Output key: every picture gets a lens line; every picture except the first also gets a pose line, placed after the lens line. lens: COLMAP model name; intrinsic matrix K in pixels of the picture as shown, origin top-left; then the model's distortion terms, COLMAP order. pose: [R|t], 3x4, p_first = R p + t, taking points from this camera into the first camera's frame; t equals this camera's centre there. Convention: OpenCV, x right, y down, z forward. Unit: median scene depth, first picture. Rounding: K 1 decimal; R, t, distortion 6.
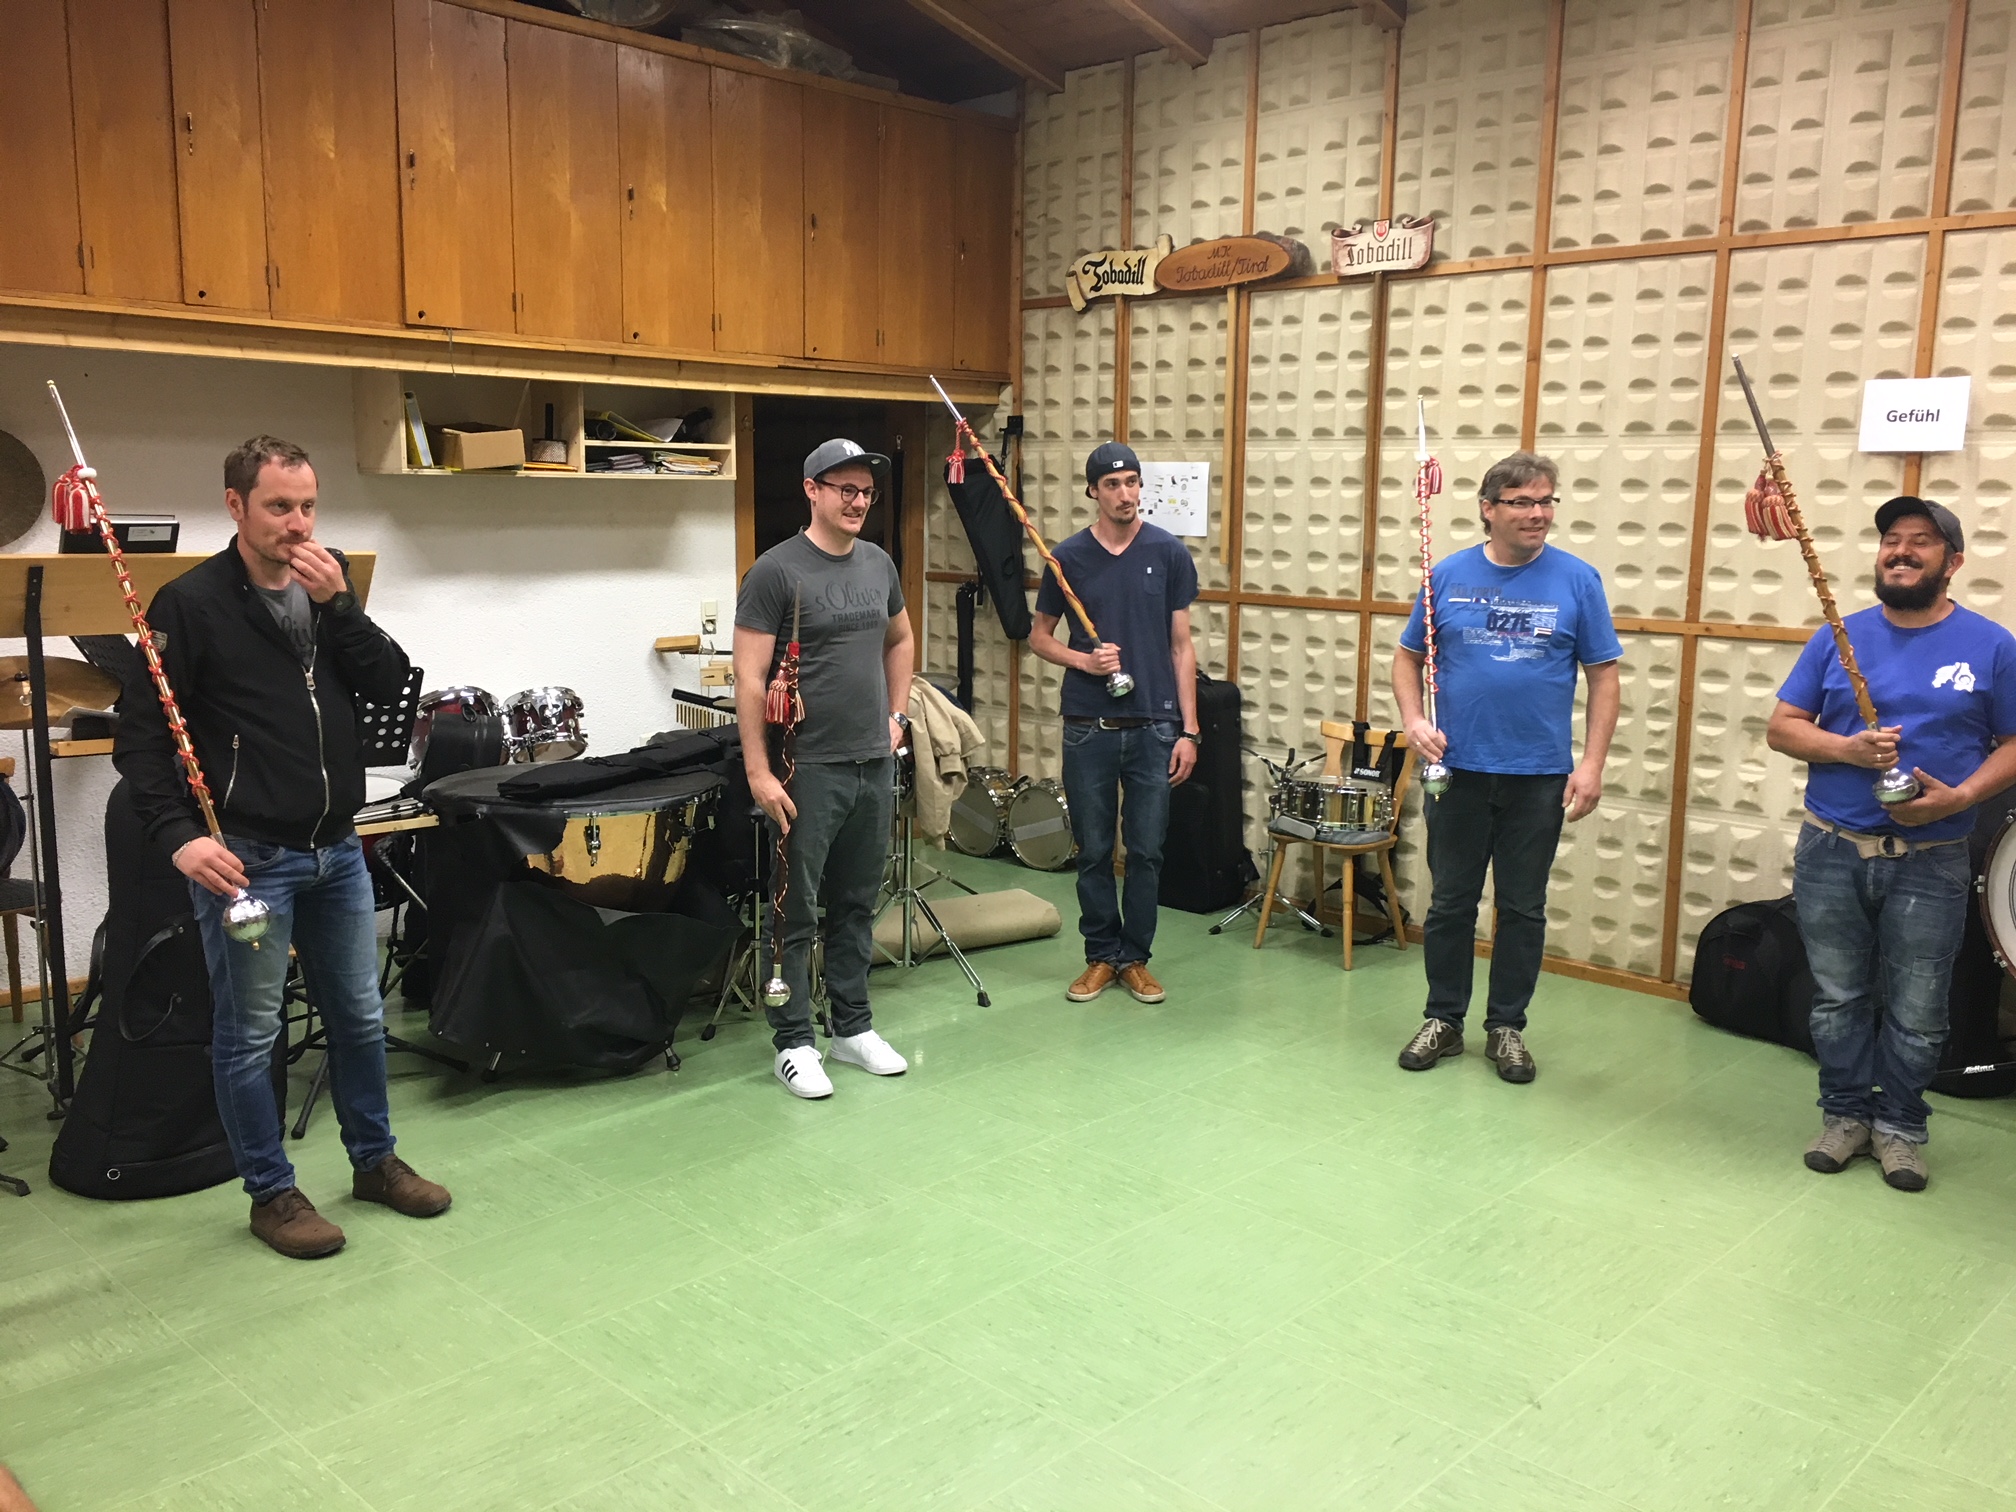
lens RADIAL K [[1698.3, 0, 1004.8], [0, 1698.3, 752.1], [0, 0, 1]] dist [0.096546, -0.125166]
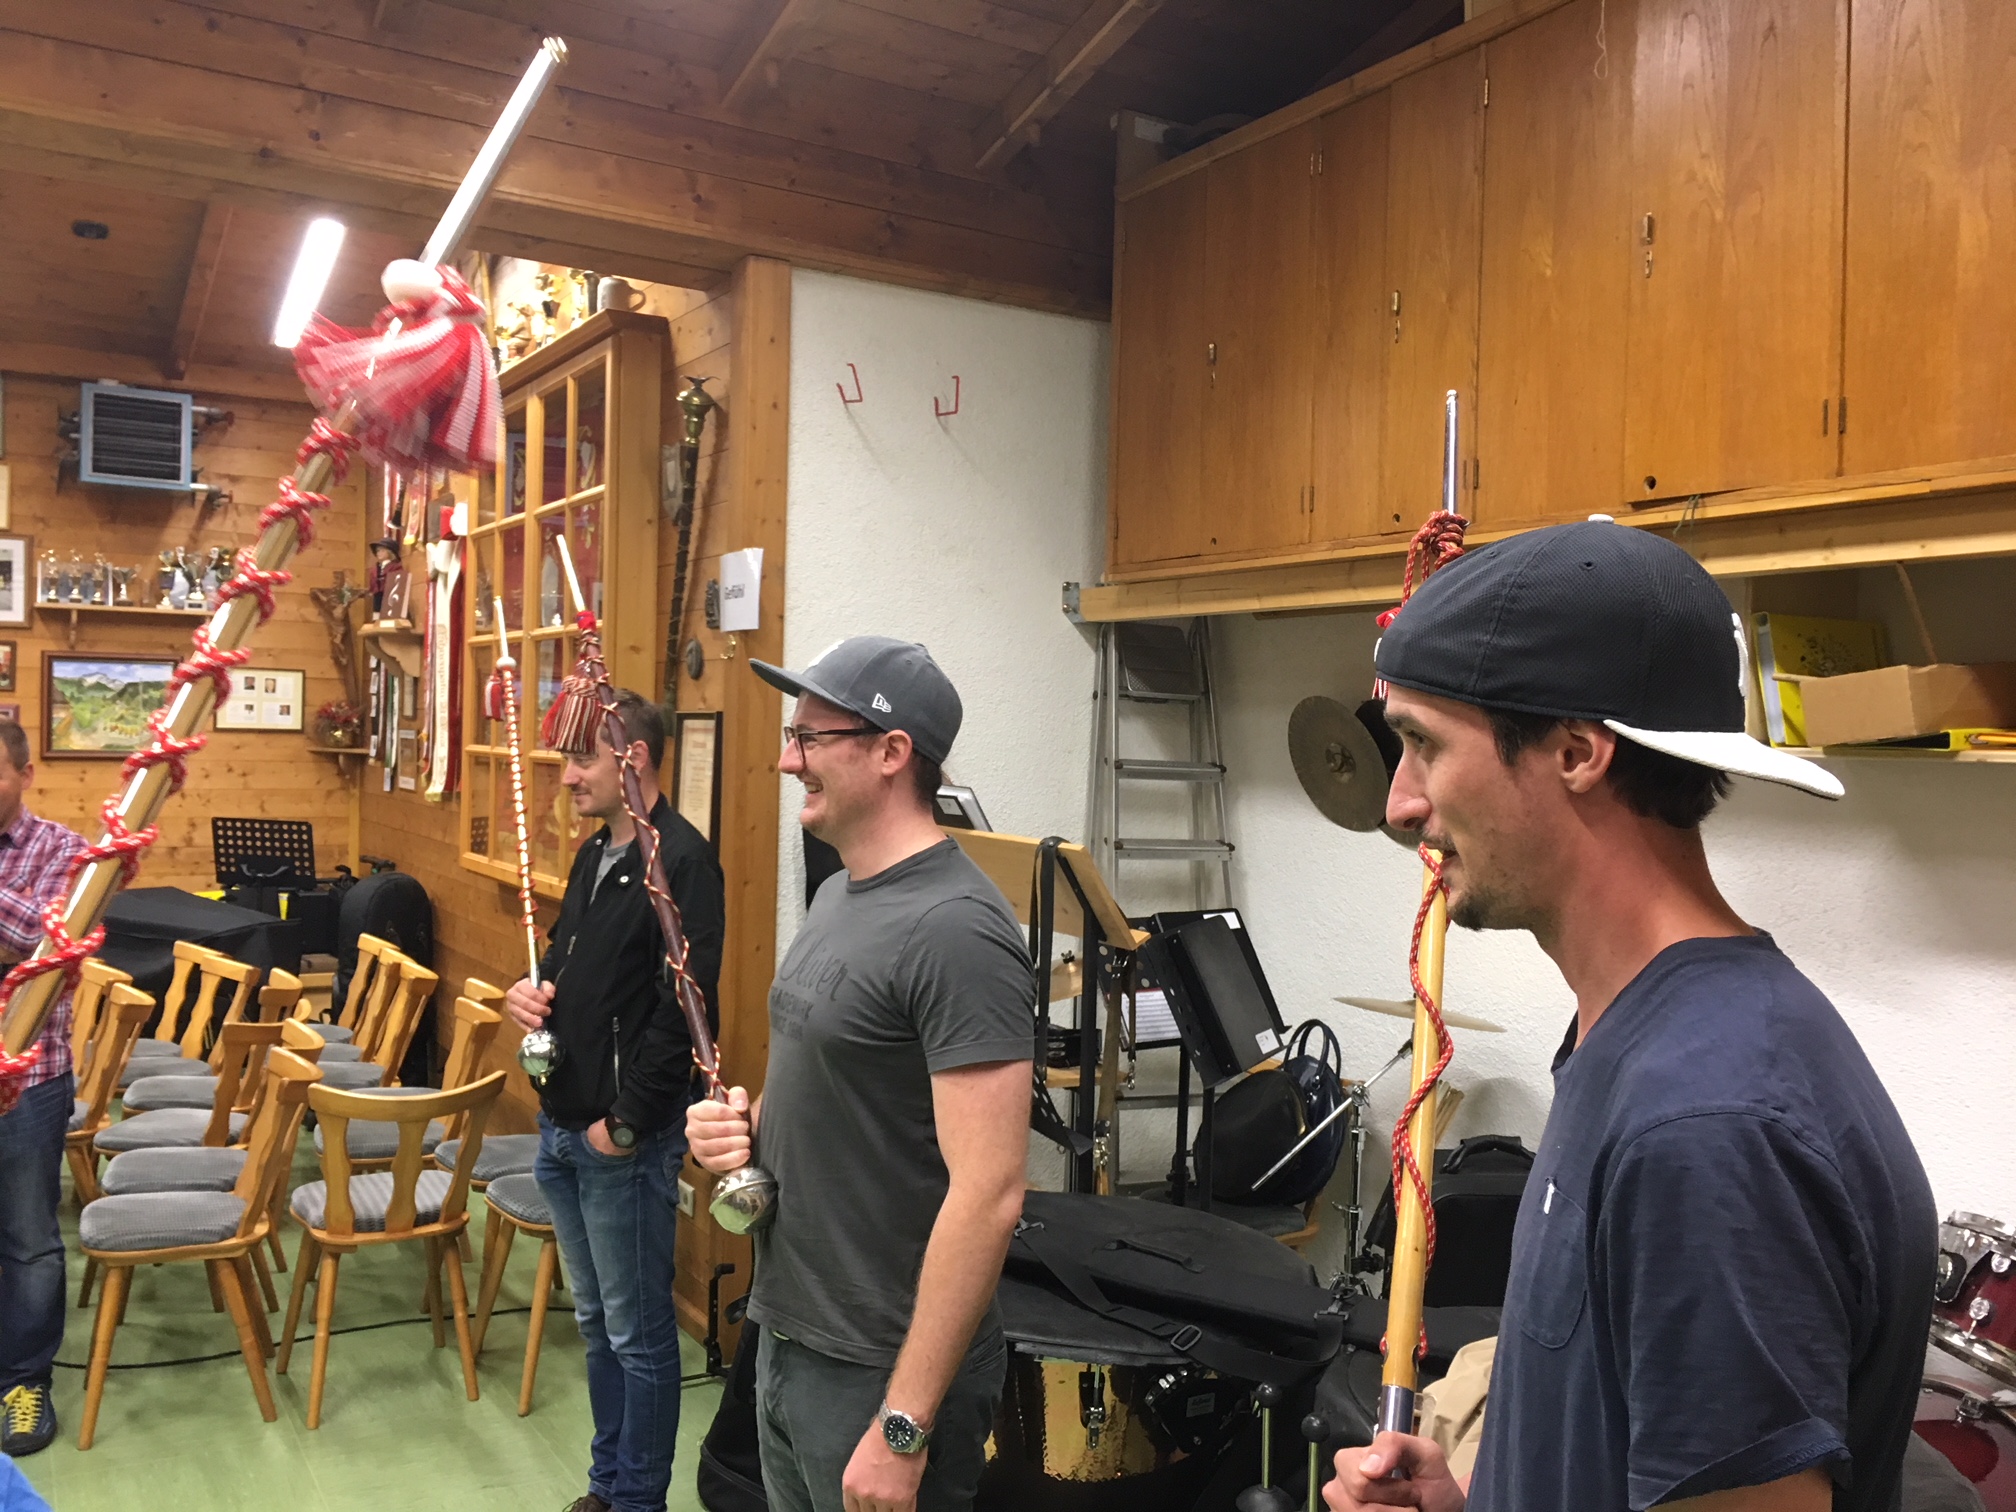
lens RADIAL K [[1698.3, 0, 1004.8], [0, 1698.3, 752.1], [0, 0, 1]] dist [0.096546, -0.125166]
pose [[-0.245003, -0.009504, -0.969476, 0.234219], [-0.173105, 0.984313, 0.034097, -0.124550], [0.953943, 0.176175, -0.242805, 0.805822]]
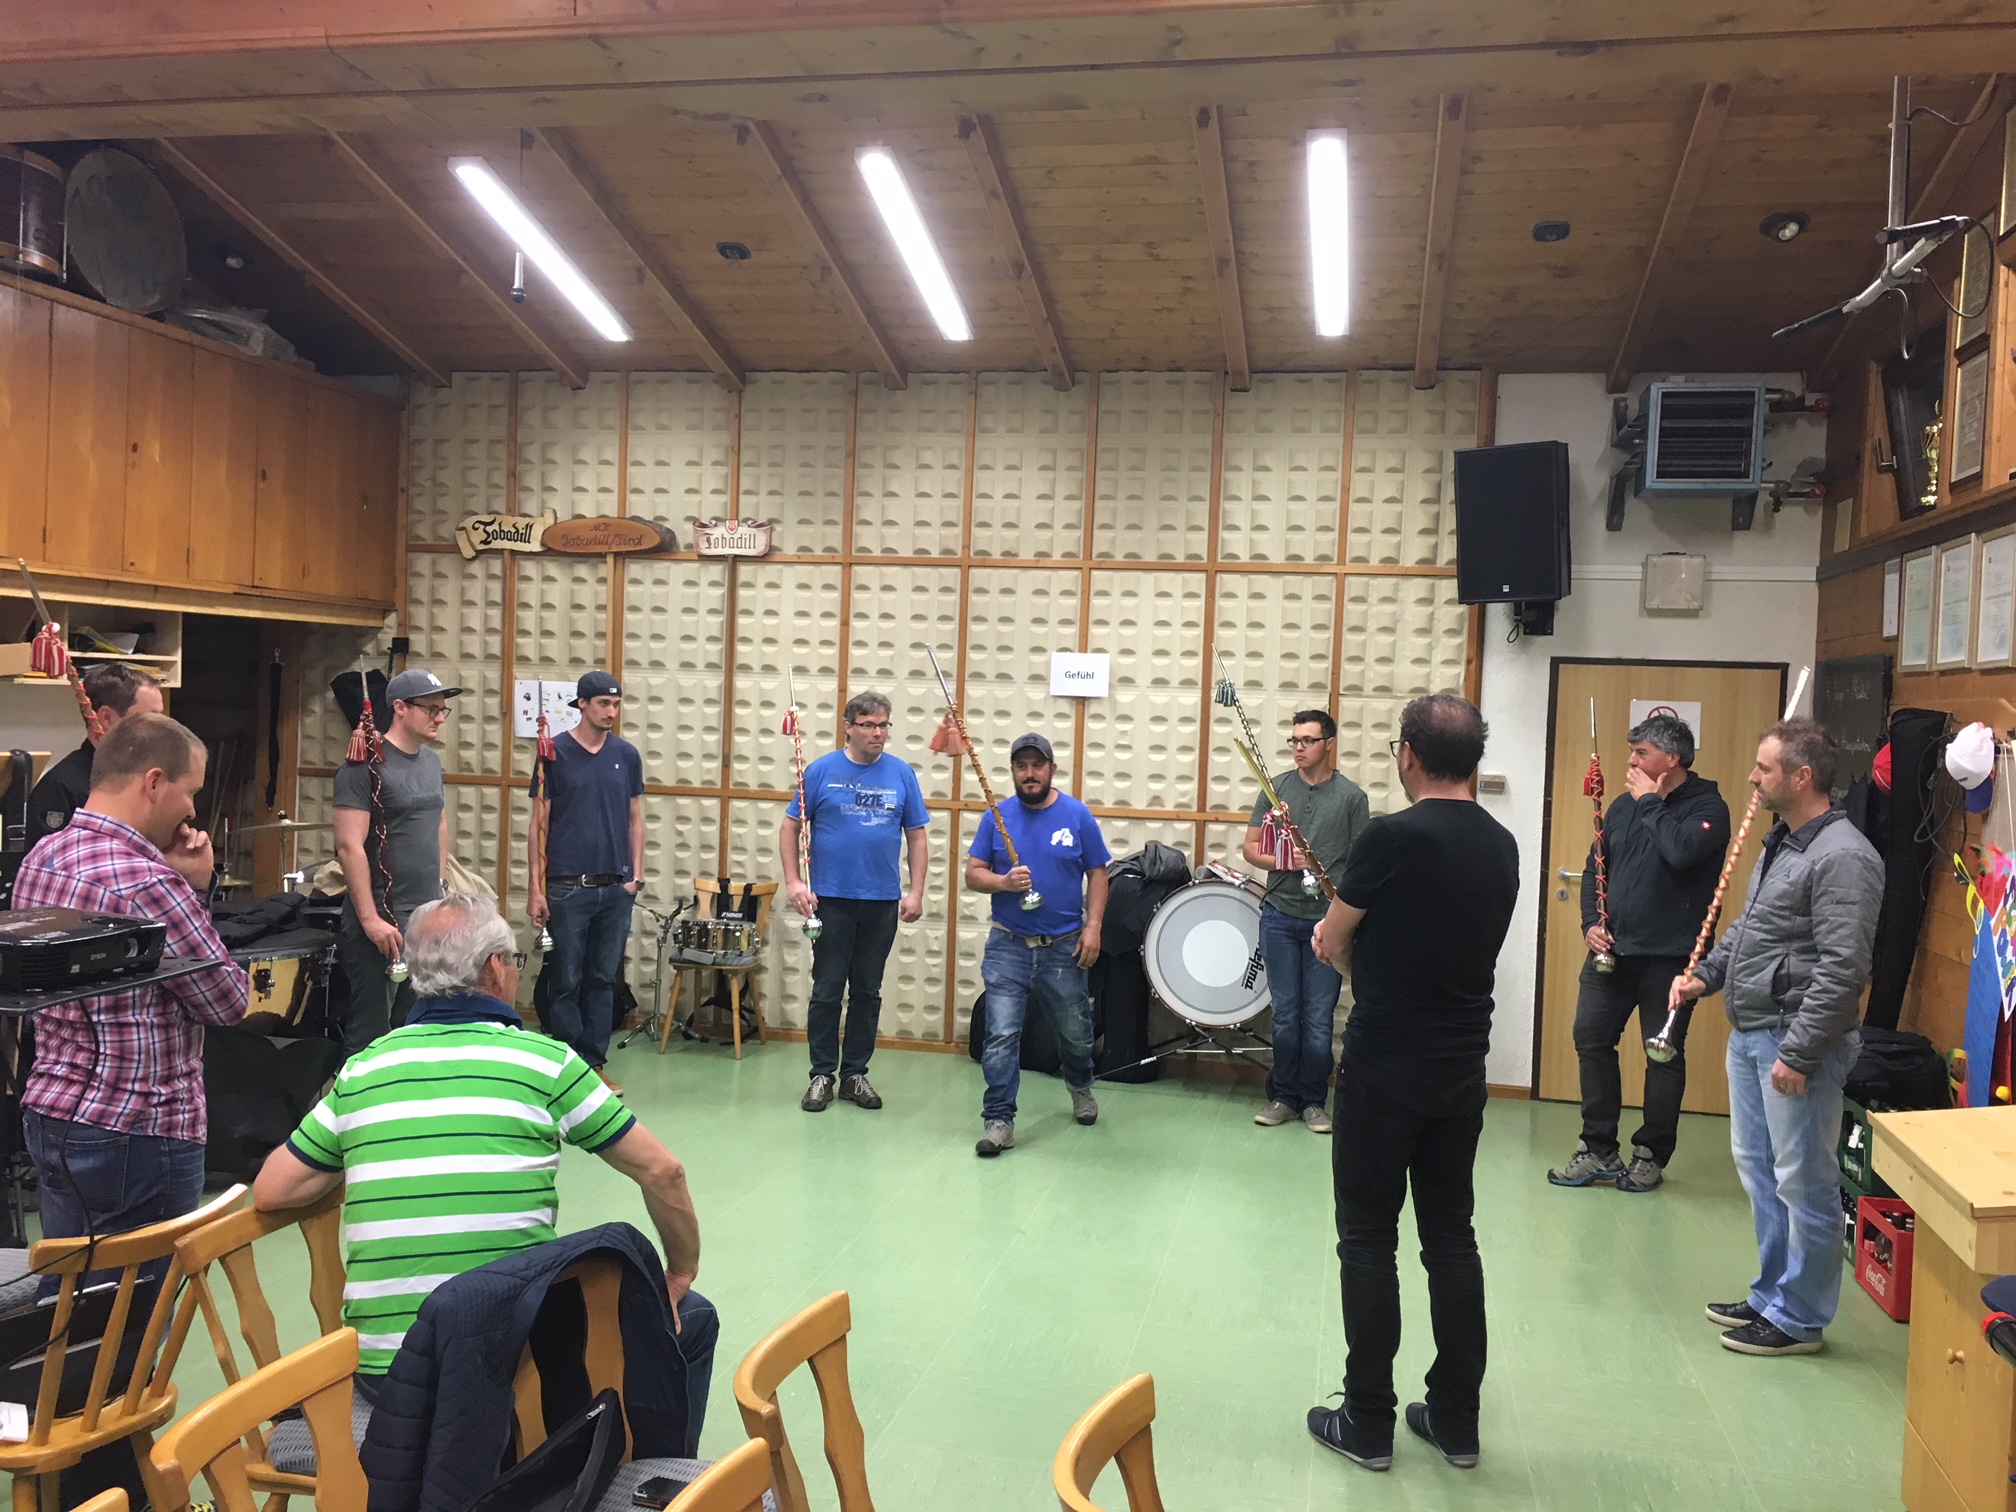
lens RADIAL K [[1698.3, 0, 1004.8], [0, 1698.3, 752.1], [0, 0, 1]] dist [0.096546, -0.125166]
pose [[0.847432, 0.003973, 0.530889, -0.314199], [0.056833, 0.993547, -0.098156, 0.027895], [-0.527853, 0.113352, 0.841738, -0.257955]]
